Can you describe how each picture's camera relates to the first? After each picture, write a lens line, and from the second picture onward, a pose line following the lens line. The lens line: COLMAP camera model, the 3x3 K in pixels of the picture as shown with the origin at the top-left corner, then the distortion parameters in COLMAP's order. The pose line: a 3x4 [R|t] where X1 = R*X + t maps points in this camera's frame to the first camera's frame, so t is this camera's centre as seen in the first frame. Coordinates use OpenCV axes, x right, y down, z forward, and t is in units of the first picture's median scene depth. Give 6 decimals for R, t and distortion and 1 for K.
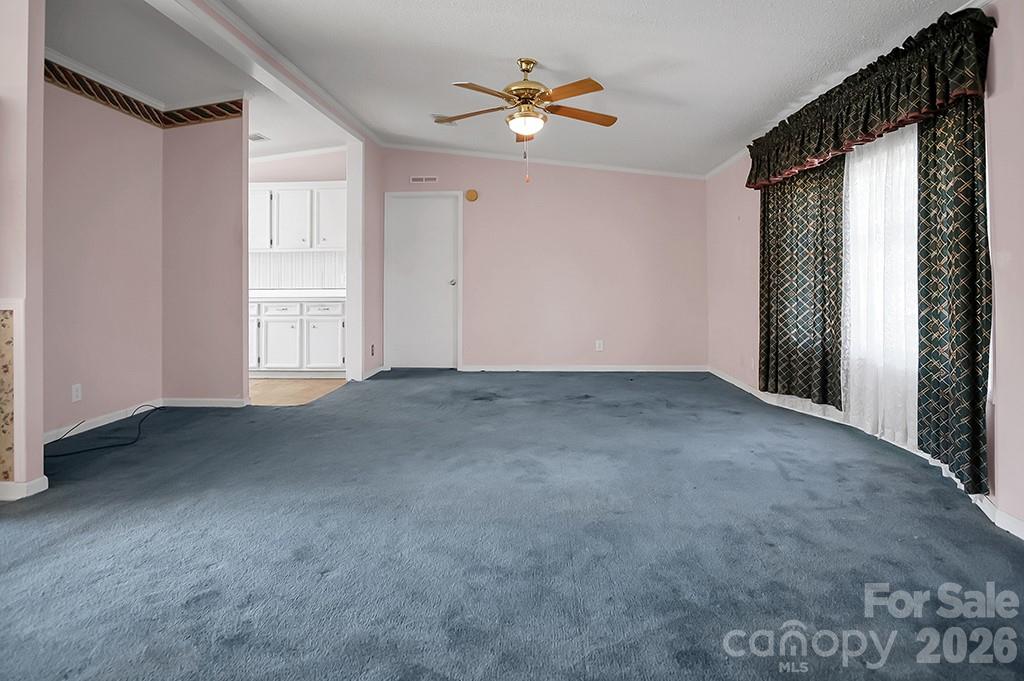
lens RADIAL K [[572.6, 0, 514.8], [0, 572.6, 285.8], [0, 0, 1]] dist [-0.035098, 0.012986]
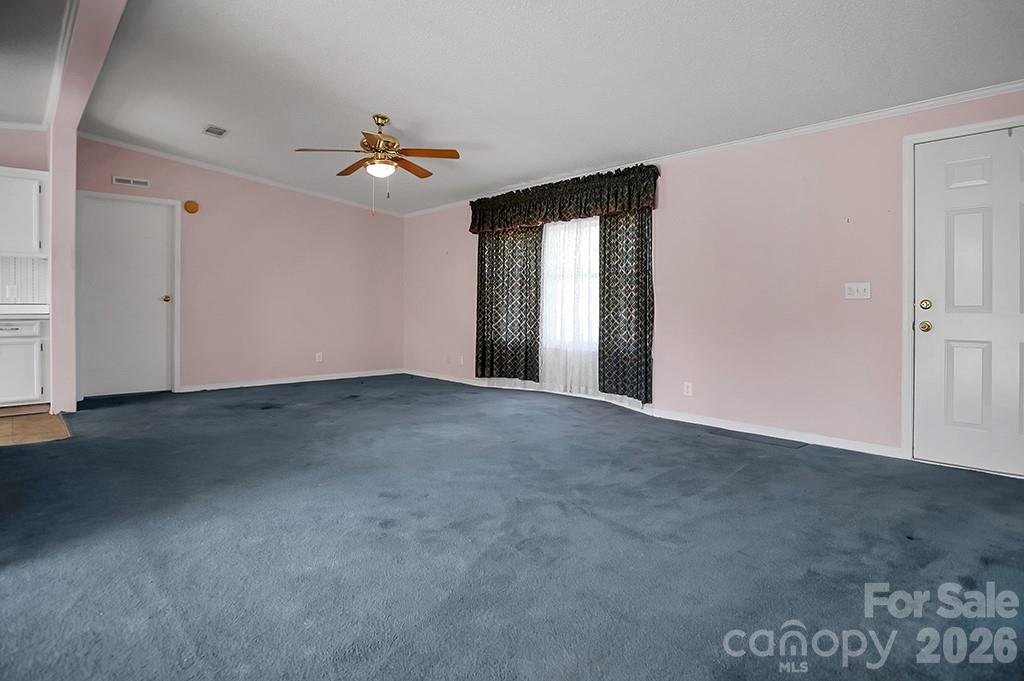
lens RADIAL K [[557.7, 0, 517.4], [0, 557.7, 325.3], [0, 0, 1]] dist [-0.019080, 0.002024]
pose [[0.715191, -0.018648, 0.698680, -0.499722], [-0.002515, 0.999569, 0.029253, 0.015429], [-0.698925, -0.022679, 0.714836, -0.058778]]
